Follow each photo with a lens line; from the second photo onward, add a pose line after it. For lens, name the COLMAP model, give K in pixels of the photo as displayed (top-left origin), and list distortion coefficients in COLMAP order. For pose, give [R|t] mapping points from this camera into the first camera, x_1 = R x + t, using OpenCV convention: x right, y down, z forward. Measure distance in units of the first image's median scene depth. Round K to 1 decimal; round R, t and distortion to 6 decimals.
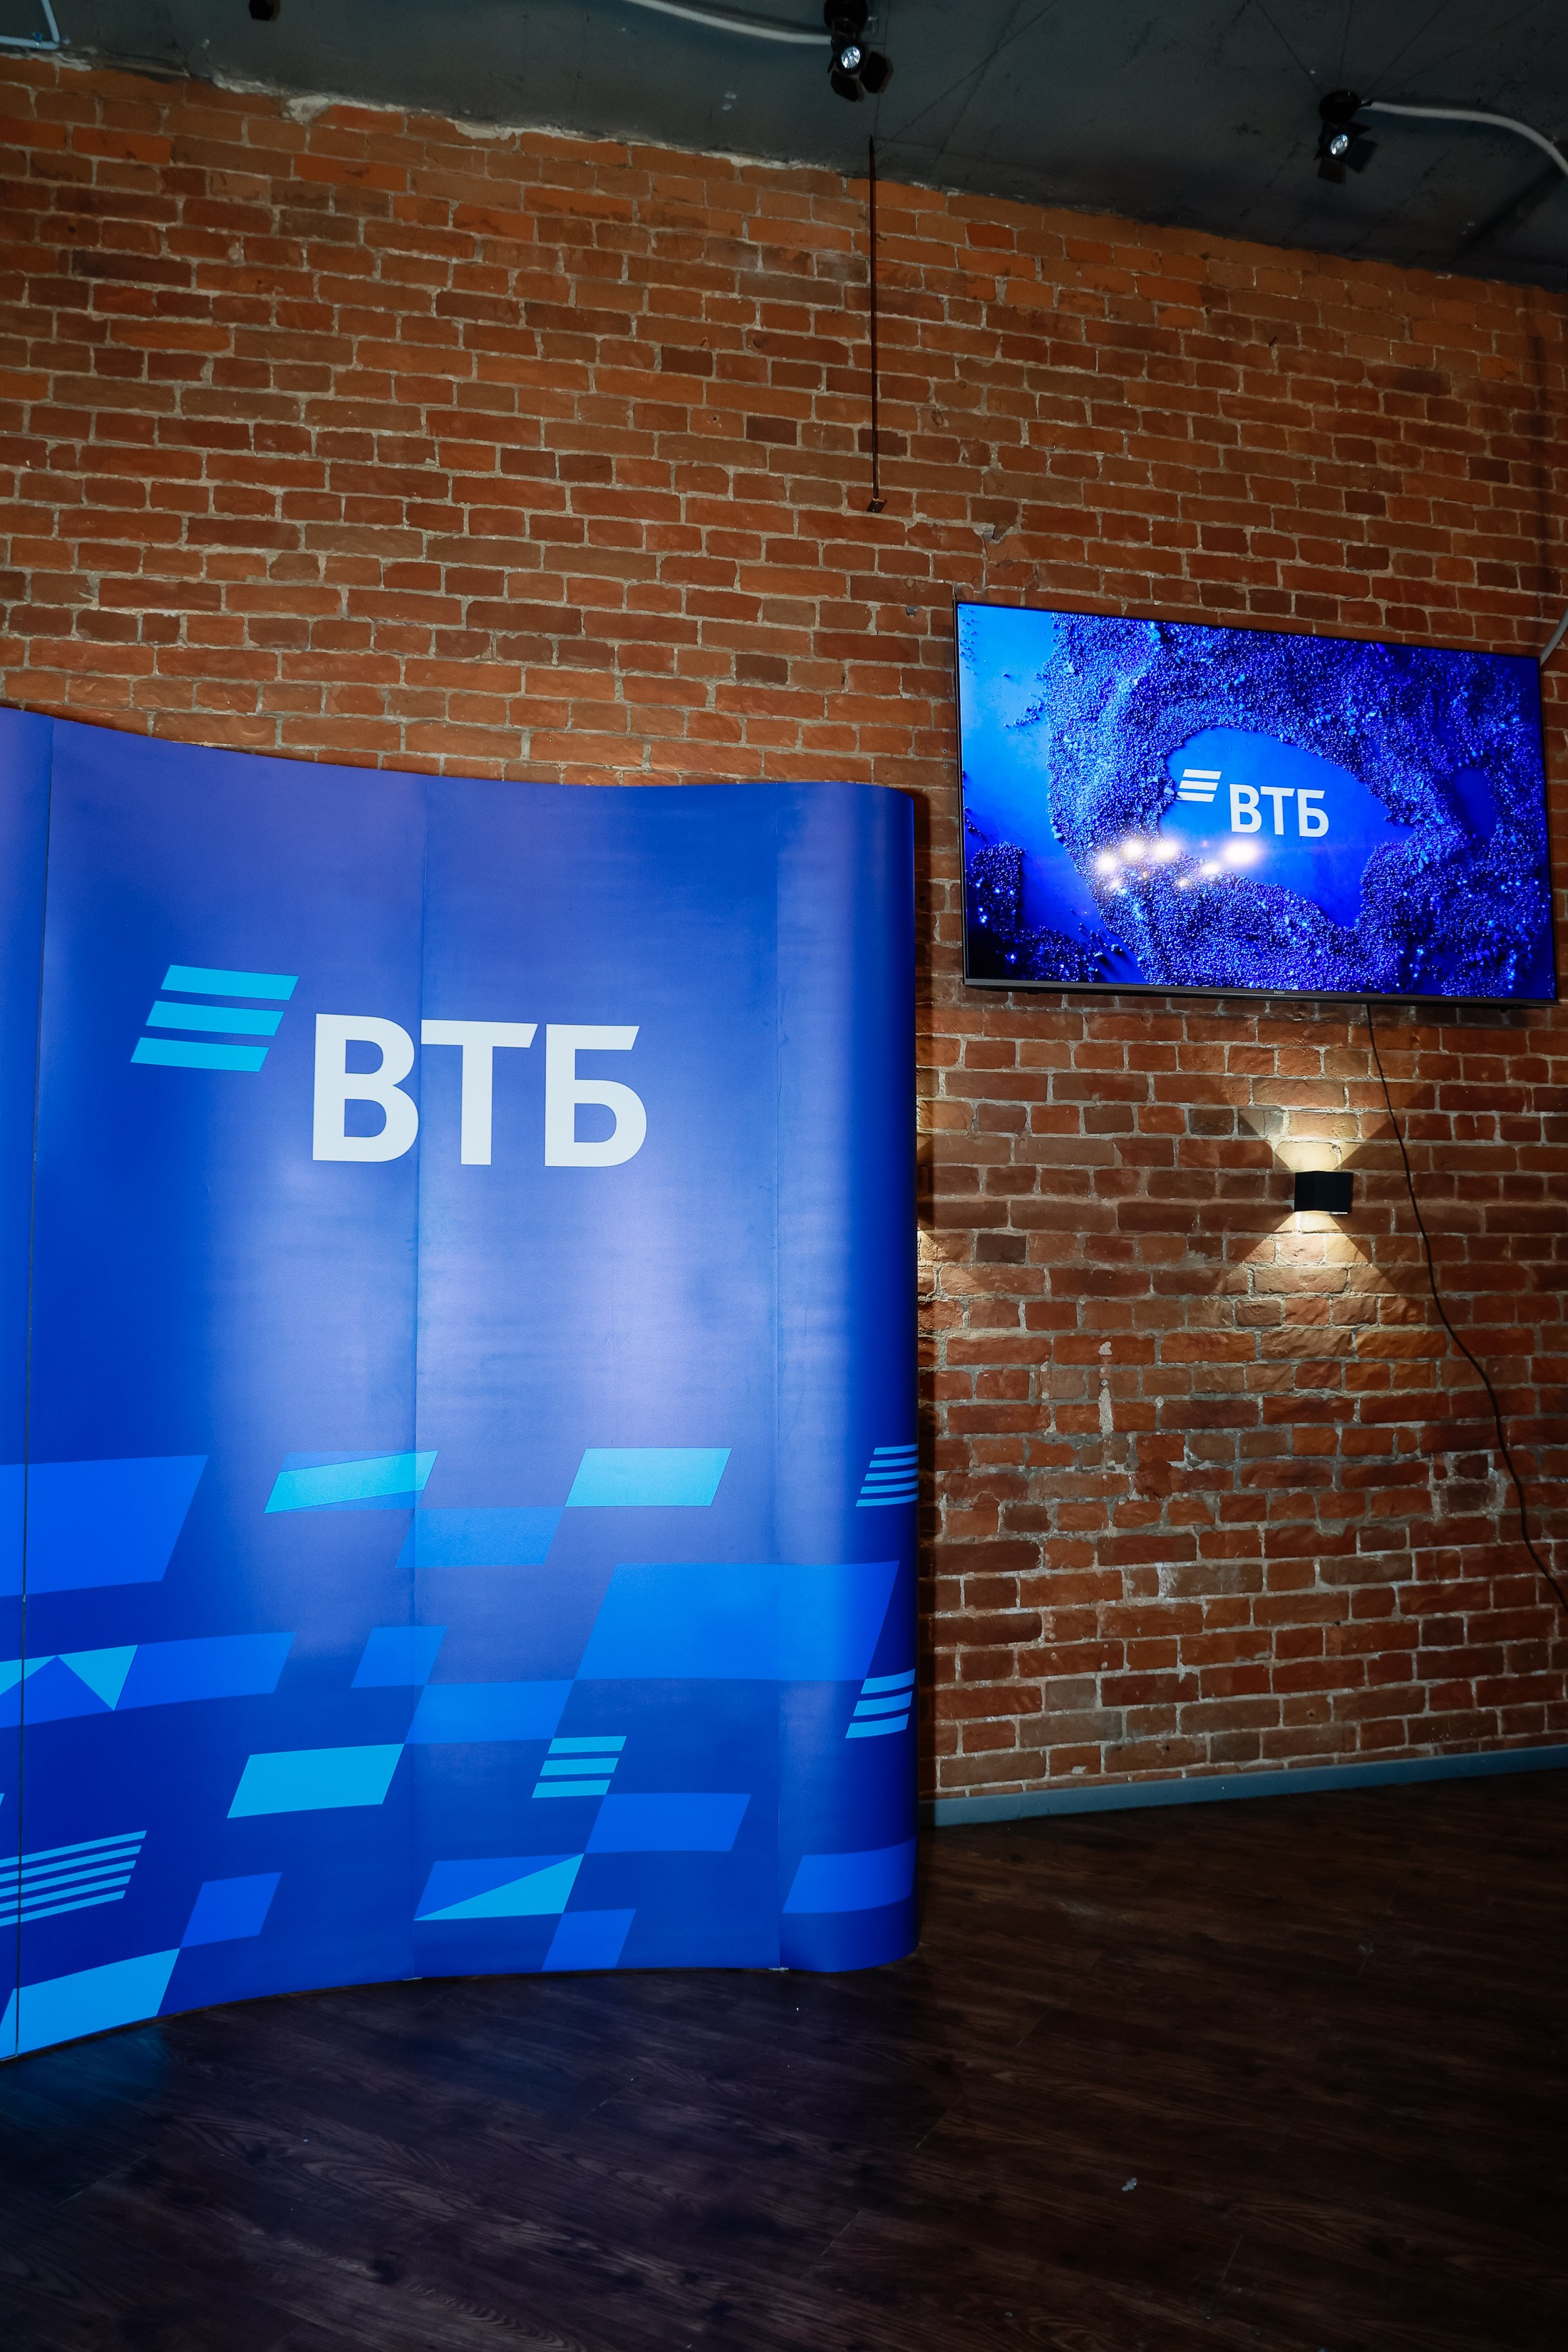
lens RADIAL K [[1608.7, 0, 776.3], [0, 1608.7, 1194.3], [0, 0, 1]] dist [-0.110198, 0.076901]
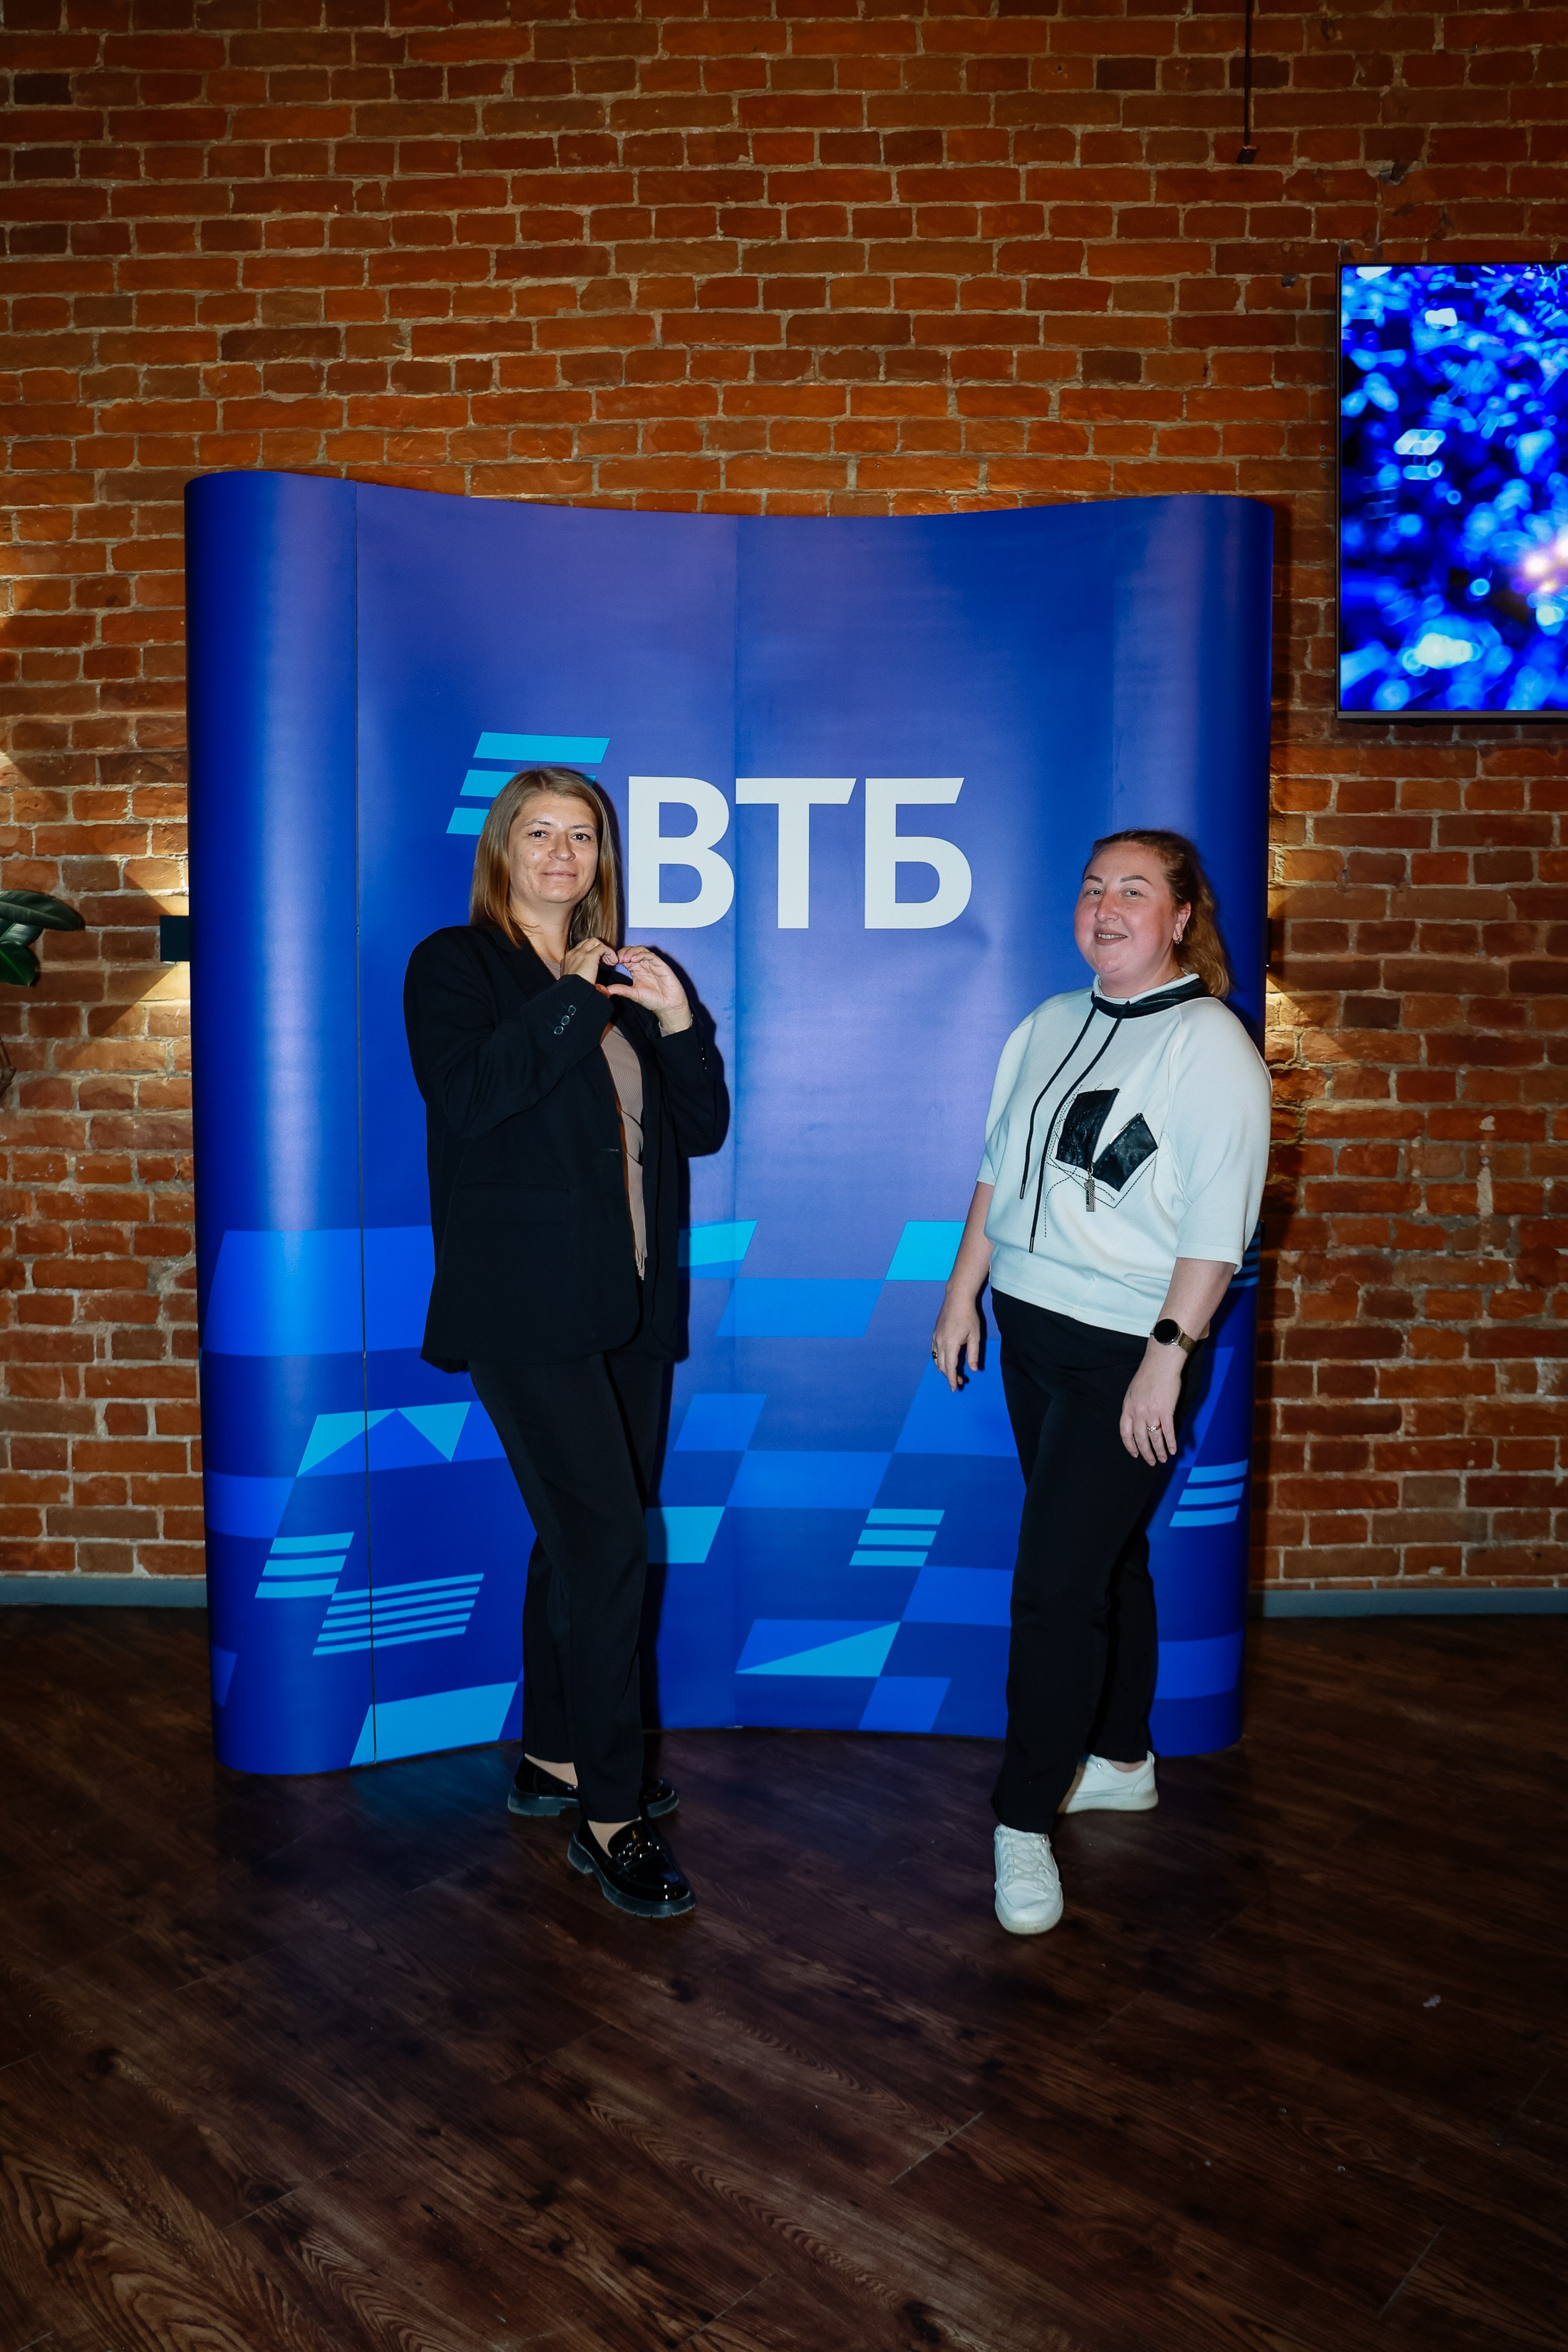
lens RADIAL K [[1660.3, 0, 775.0], [0, 1660.3, 1191.0], [0, 0, 1]] dist [-0.104428, 0.081603]
pose [[0.971744, 0.021928, -0.235015, 0.034259], [0.013097, 0.989132, 0.146447, -0.007205], [0.235672, -0.145387, 0.960896, 0.010276]]
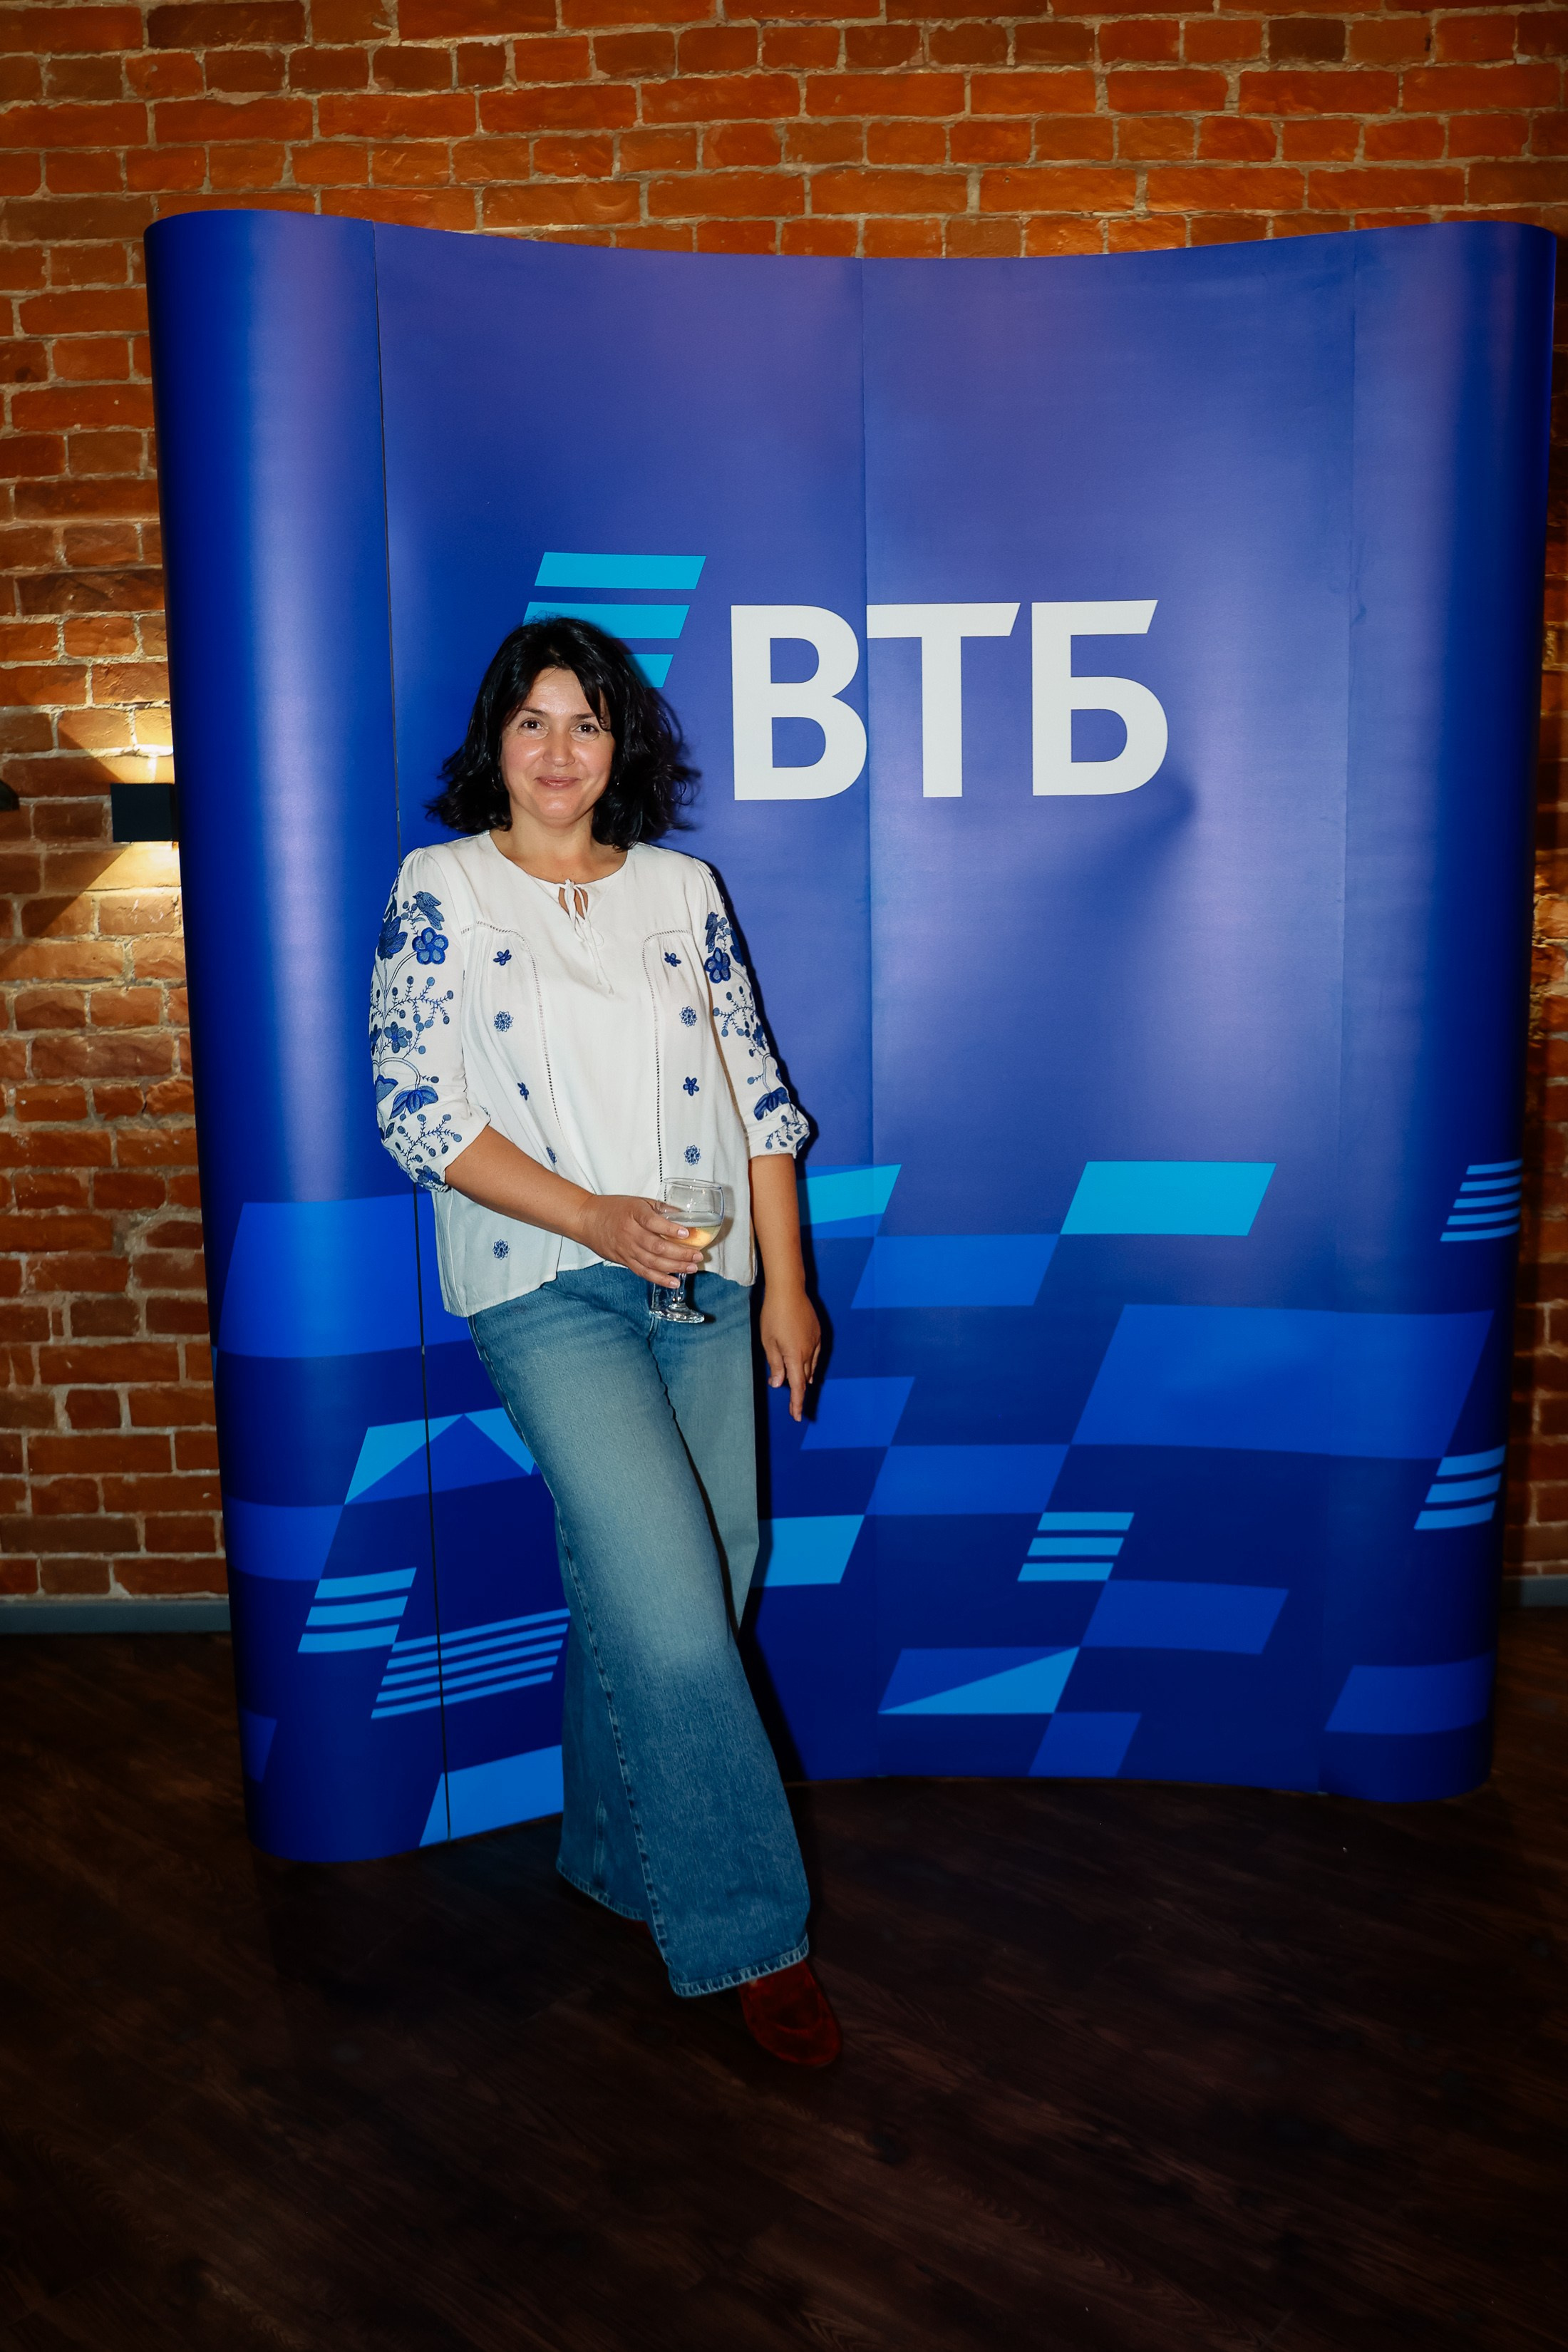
lens RADIAL K [[1937.5, 0, 770.1], [0, 1937.5, 1191.9], [0, 0, 1]] dist [-0.088271, 0.079885]
pose [[0.974996, 0.017709, -0.221517, -0.050213], [0.034051, 0.973143, 0.227671, -0.040231], [0.219600, -0.229521, 0.948207, 0.053896]]
